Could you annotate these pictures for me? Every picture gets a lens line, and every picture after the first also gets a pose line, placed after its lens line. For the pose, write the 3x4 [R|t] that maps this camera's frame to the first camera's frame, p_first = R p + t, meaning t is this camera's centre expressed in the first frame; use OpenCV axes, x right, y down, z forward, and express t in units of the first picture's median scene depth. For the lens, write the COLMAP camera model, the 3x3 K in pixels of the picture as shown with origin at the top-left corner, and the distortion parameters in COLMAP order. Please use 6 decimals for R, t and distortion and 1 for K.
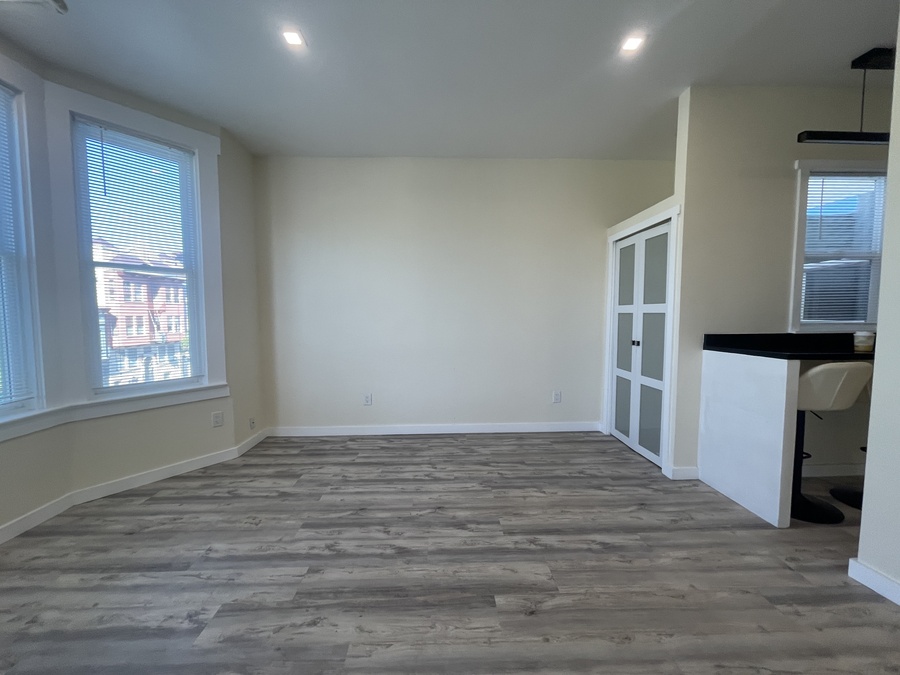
lens RADIAL K [[362.2, 0, 448.7], [0, 362.2, 341.3], [0, 0, 1]] dist [-0.000595, 0.000266]
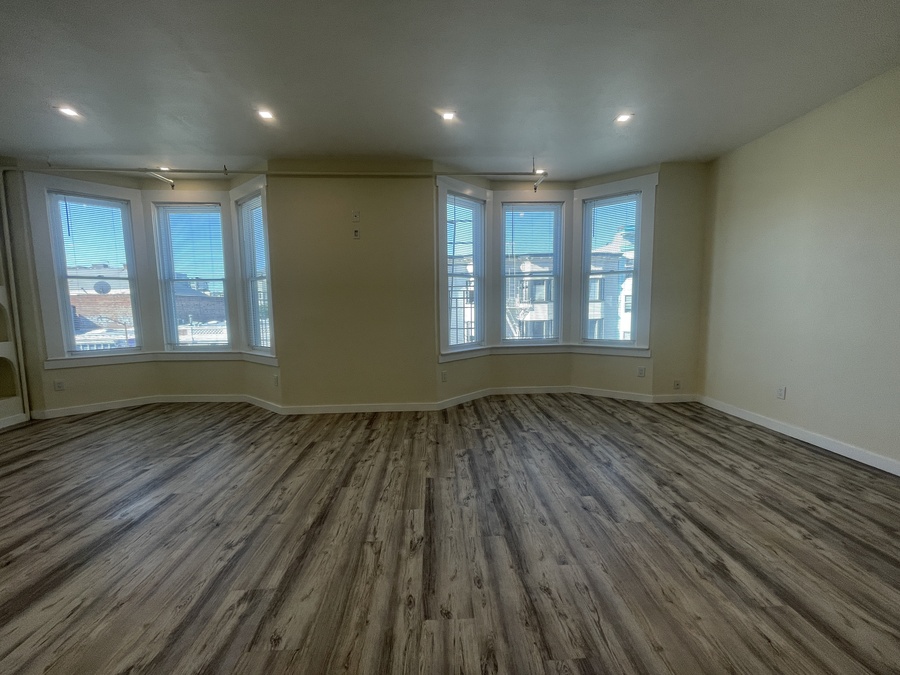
lens RADIAL K [[362.2, 0, 448.7], [0, 362.2, 341.3], [0, 0, 1]] dist [-0.000595, 0.000266]
pose [[0.013583, 0.107822, -0.994077, 0.922317], [-0.052712, 0.992864, 0.106970, -0.024449], [0.998517, 0.050947, 0.019169, 0.225612]]
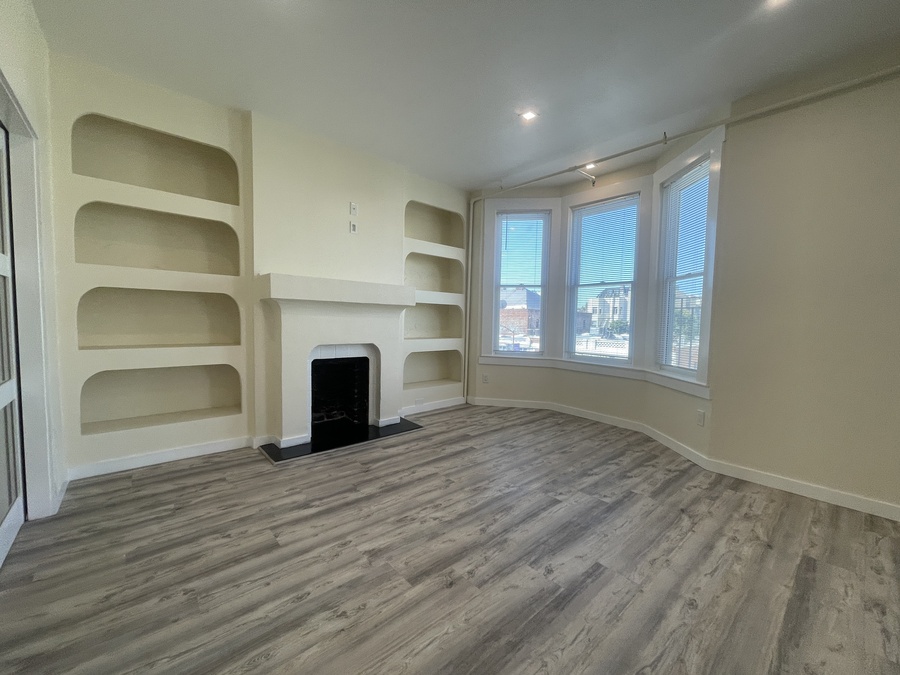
lens RADIAL K [[362.2, 0, 448.7], [0, 362.2, 341.3], [0, 0, 1]] dist [-0.000595, 0.000266]
pose [[-0.775036, 0.029733, -0.631217, 0.648311], [-0.055607, 0.991808, 0.114995, 0.036699], [0.629466, 0.124226, -0.767034, -0.162273]]
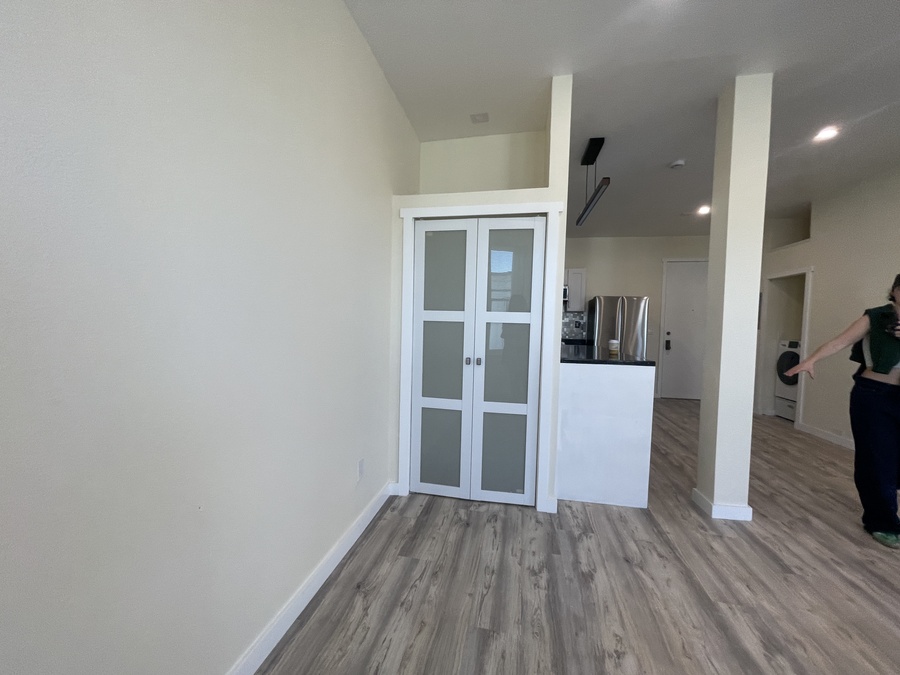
lens RADIAL K [[362.2, 0, 448.7], [0, 362.2, 341.3], [0, 0, 1]] dist [-0.000595, 0.000266]
pose [[0.227629, -0.036943, 0.973047, -0.299126], [0.044990, 0.998612, 0.027389, -0.075219], [-0.972708, 0.037543, 0.228976, 1.077698]]
